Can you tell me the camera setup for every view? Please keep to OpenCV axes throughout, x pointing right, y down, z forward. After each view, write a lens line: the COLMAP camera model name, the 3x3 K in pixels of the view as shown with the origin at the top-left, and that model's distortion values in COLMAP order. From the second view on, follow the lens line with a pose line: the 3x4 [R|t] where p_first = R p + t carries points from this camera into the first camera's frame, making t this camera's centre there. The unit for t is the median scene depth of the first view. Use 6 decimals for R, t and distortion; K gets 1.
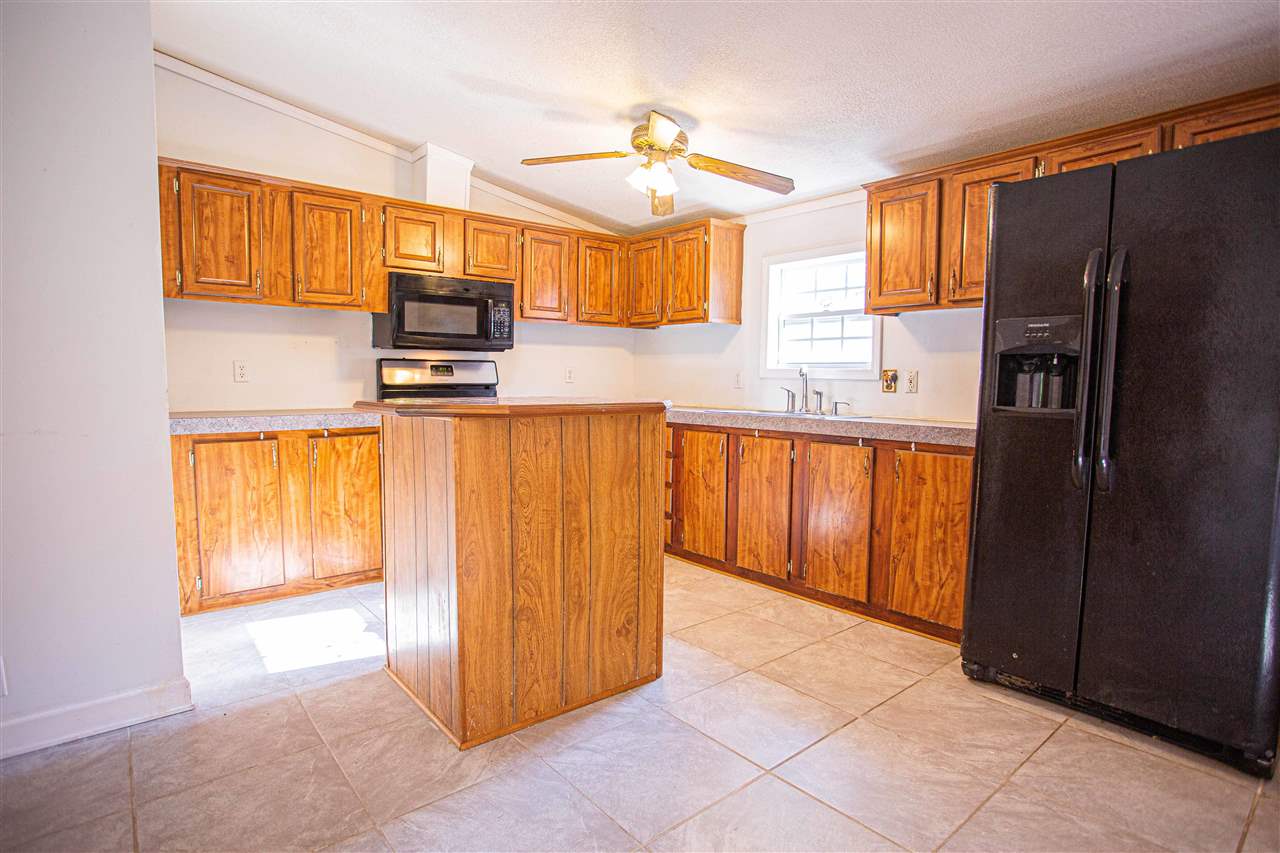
lens RADIAL K [[655.8, 0, 635.8], [0, 655.8, 429.9], [0, 0, 1]] dist [-0.037742, 0.005261]
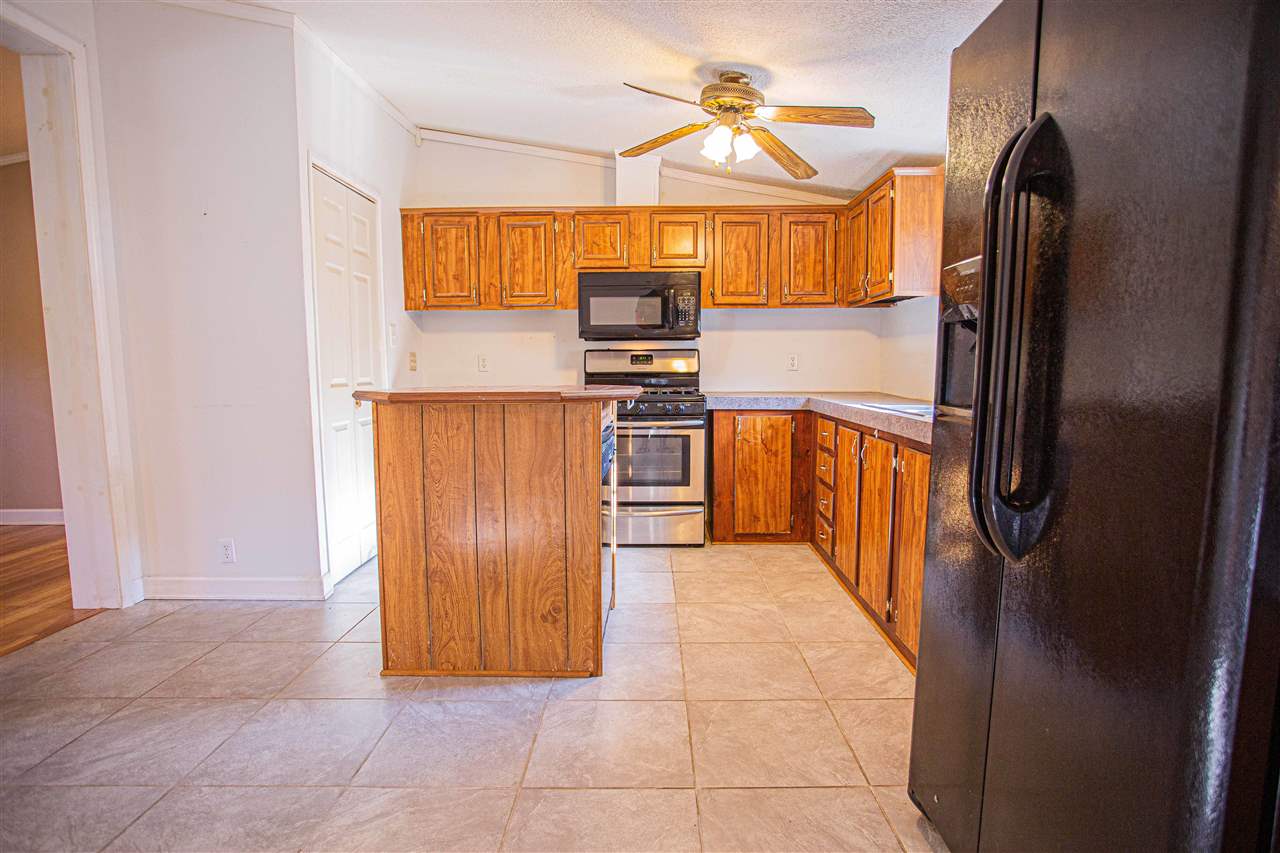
lens RADIAL K [[655.8, 0, 640.8], [0, 655.8, 429.1], [0, 0, 1]] dist [-0.037742, 0.005261]
pose [[0.768333, 0.052973, -0.637854, 0.705003], [-0.040606, 0.998596, 0.034020, -0.023658], [0.638761, -0.000238, 0.769405, 0.305586]]
